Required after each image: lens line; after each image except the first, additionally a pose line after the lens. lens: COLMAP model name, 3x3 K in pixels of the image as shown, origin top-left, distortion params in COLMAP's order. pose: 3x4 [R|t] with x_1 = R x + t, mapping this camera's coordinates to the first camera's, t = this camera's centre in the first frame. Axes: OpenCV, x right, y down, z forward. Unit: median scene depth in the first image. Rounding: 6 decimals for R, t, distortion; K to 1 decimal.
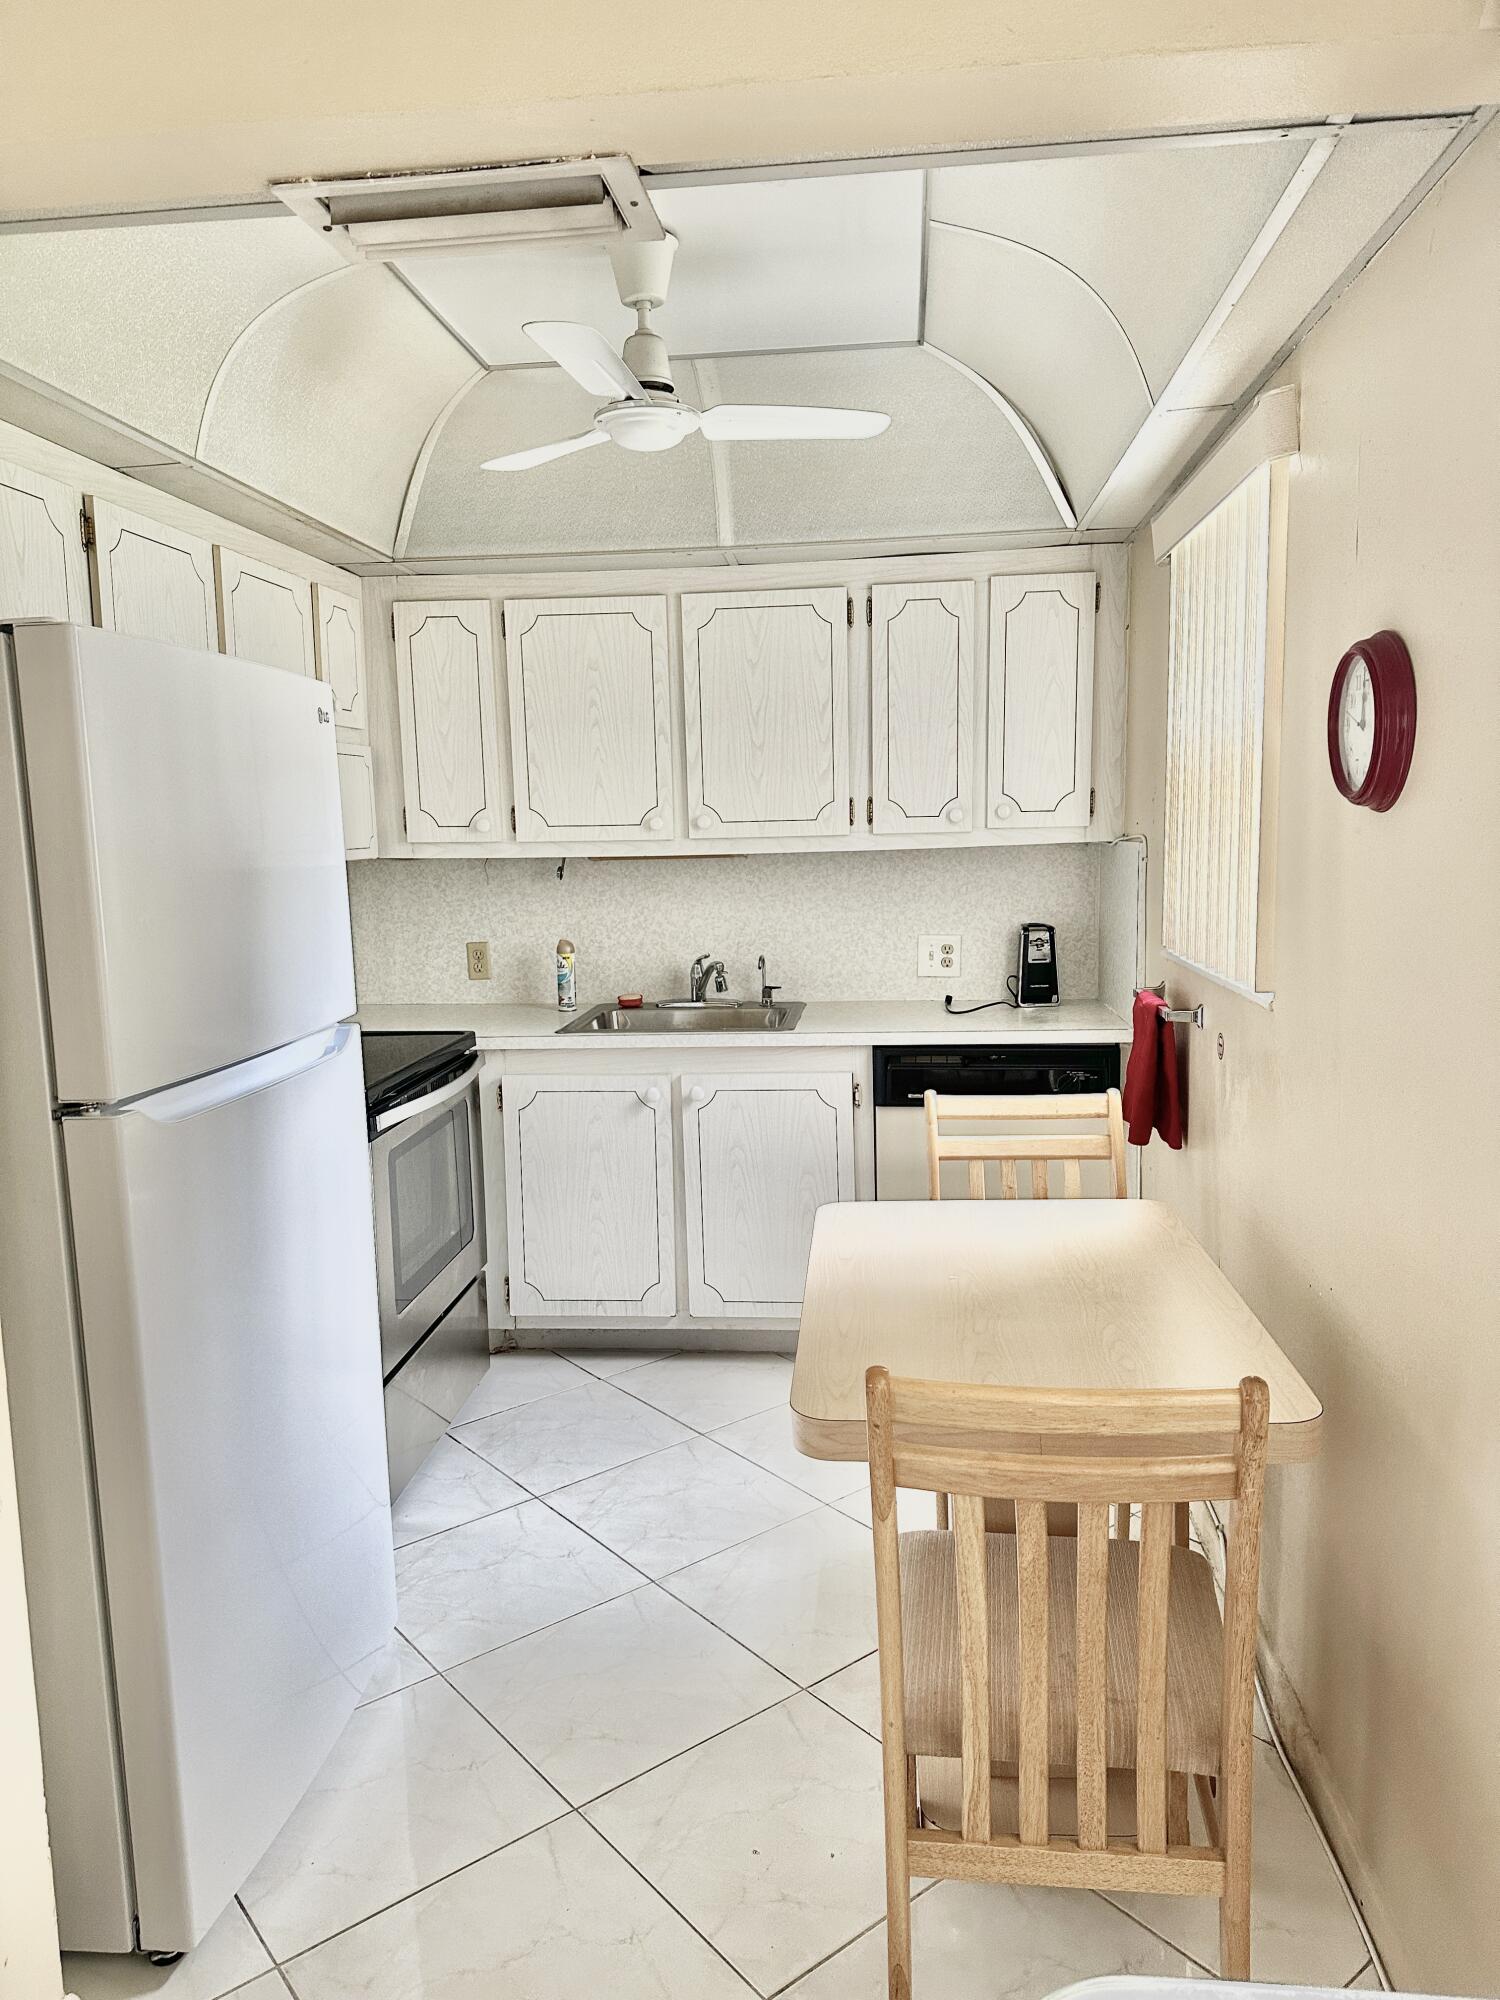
lens RADIAL K [[1400.7, 0, 750.0], [0, 1400.7, 1000.0], [0, 0, 1]] dist [0.142055, -0.245739]
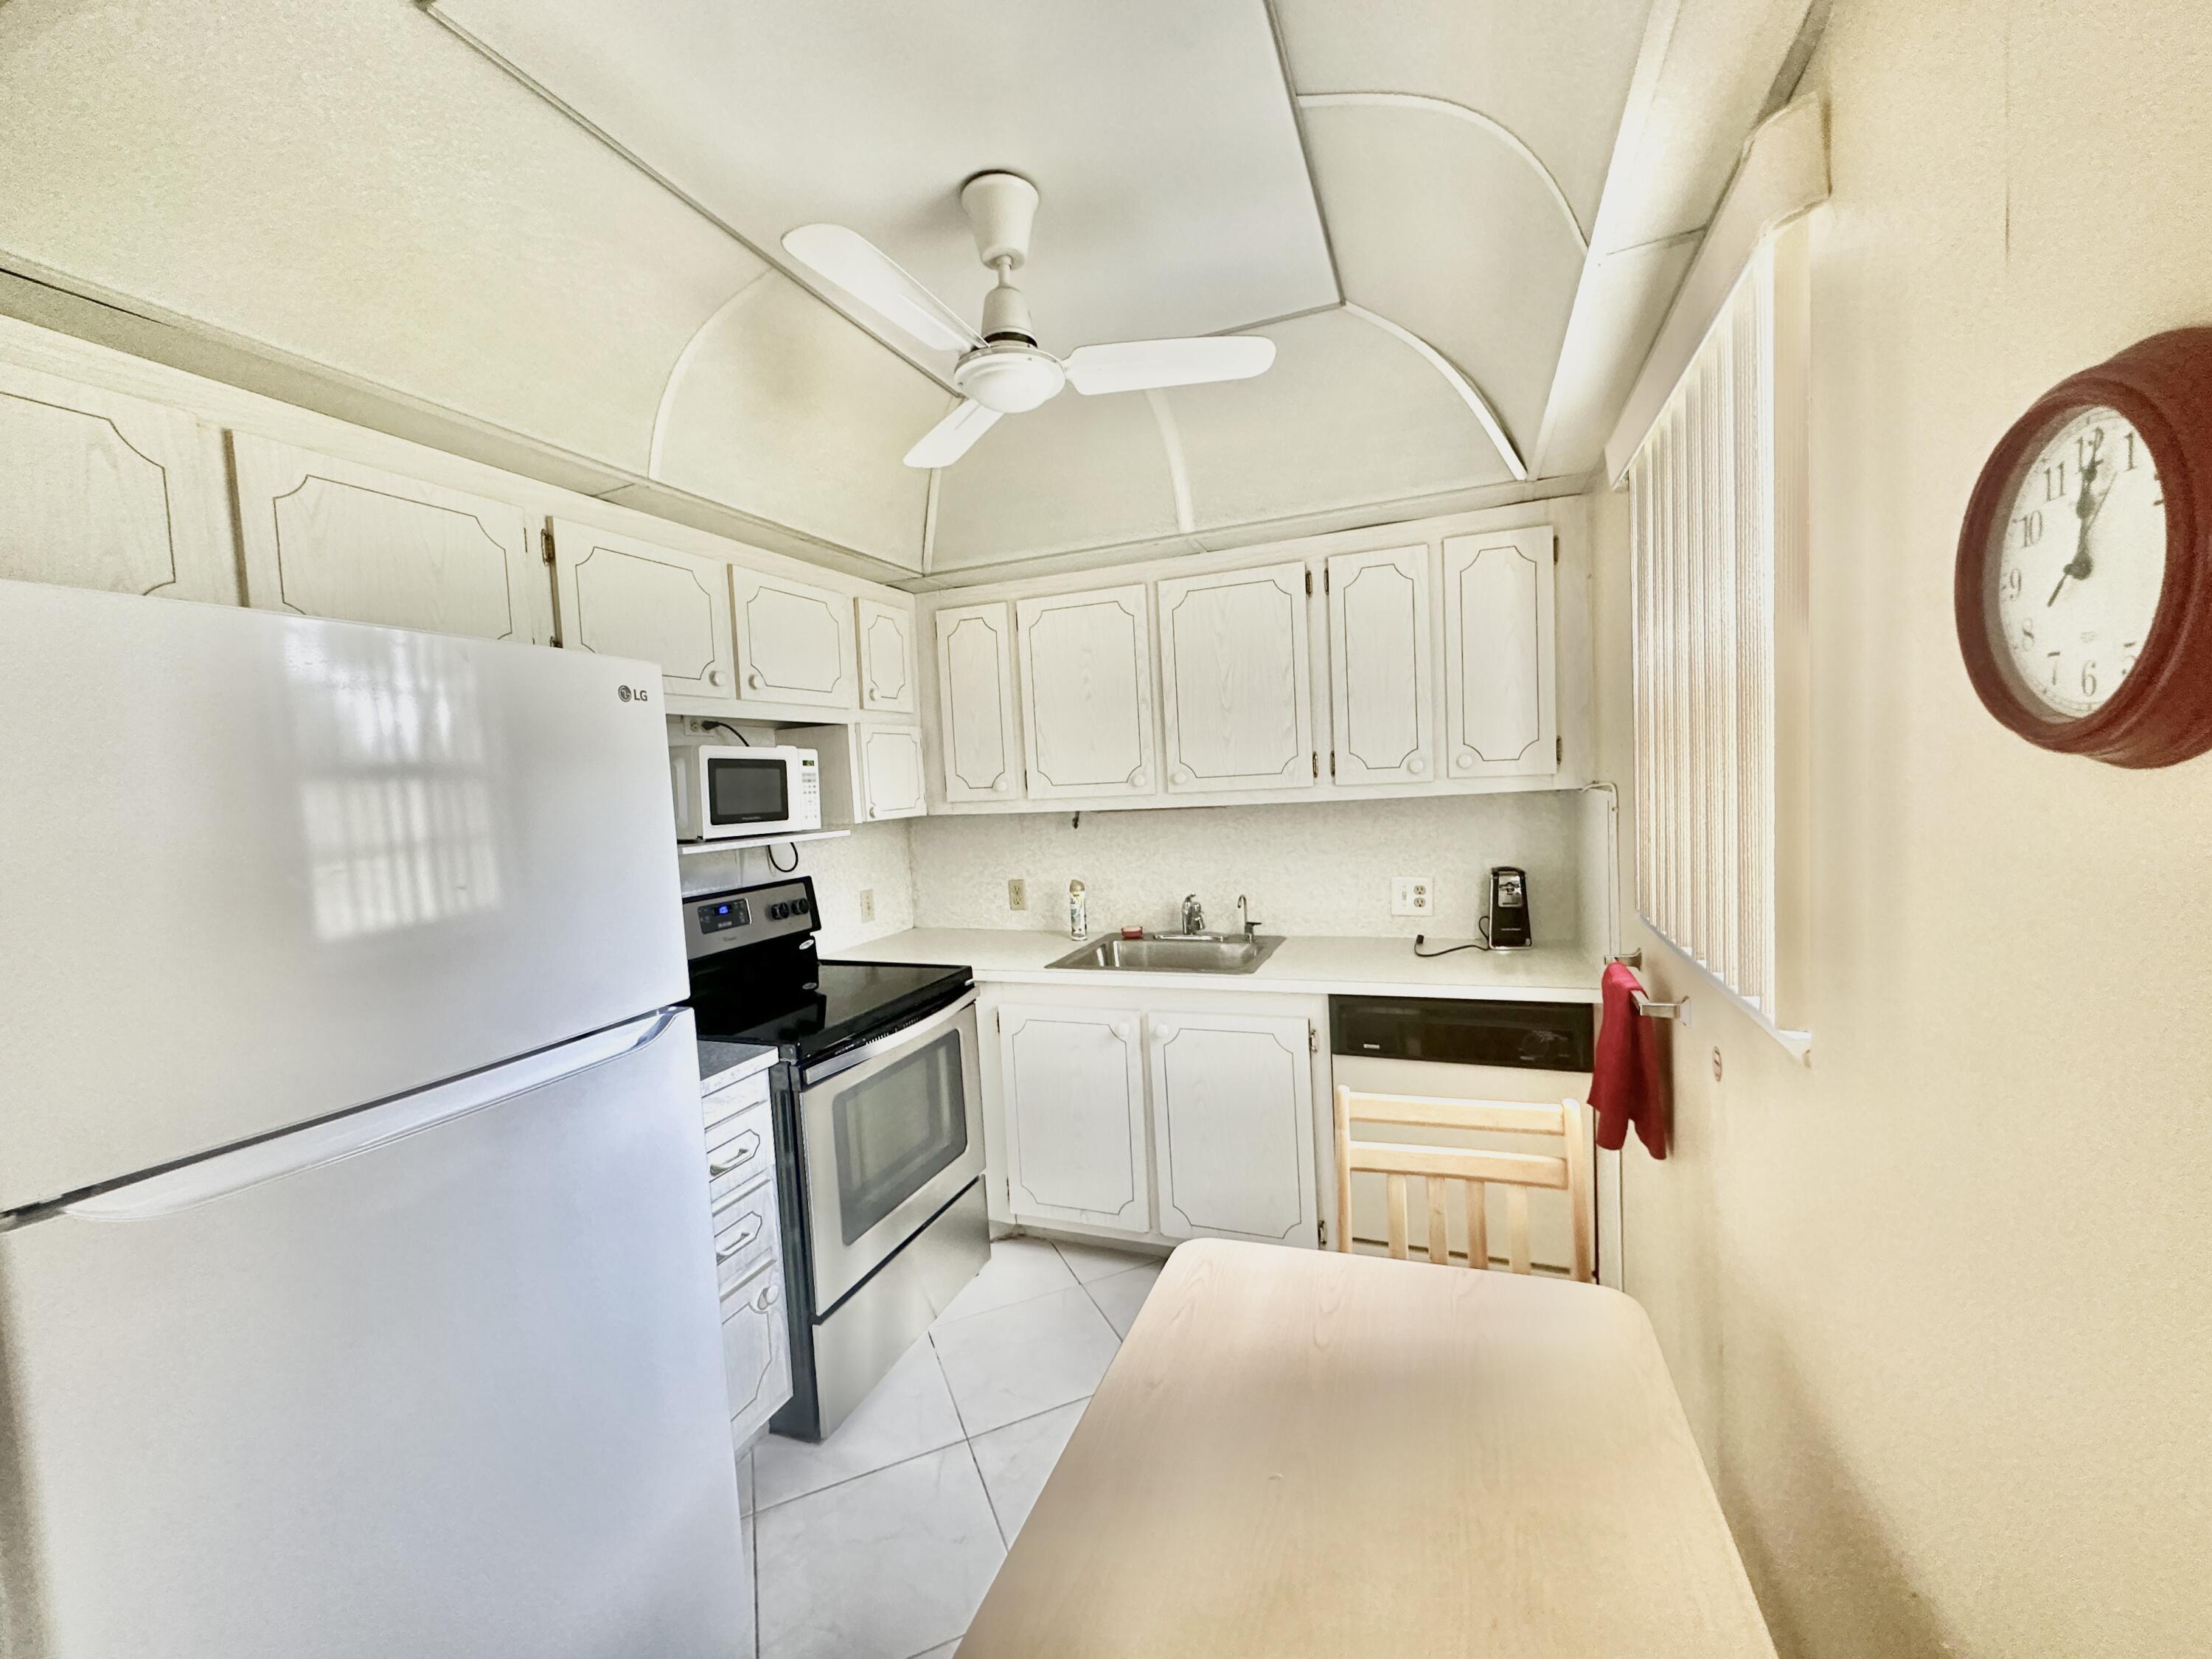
lens RADIAL K [[885.4, 0, 1106.0], [0, 885.4, 829.5], [0, 0, 1]] dist [-0.000724, -0.010333]
pose [[0.962589, -0.011096, -0.270737, 0.102097], [-0.004844, 0.998297, -0.058137, -0.045509], [0.270921, 0.057274, 0.960896, 0.314484]]
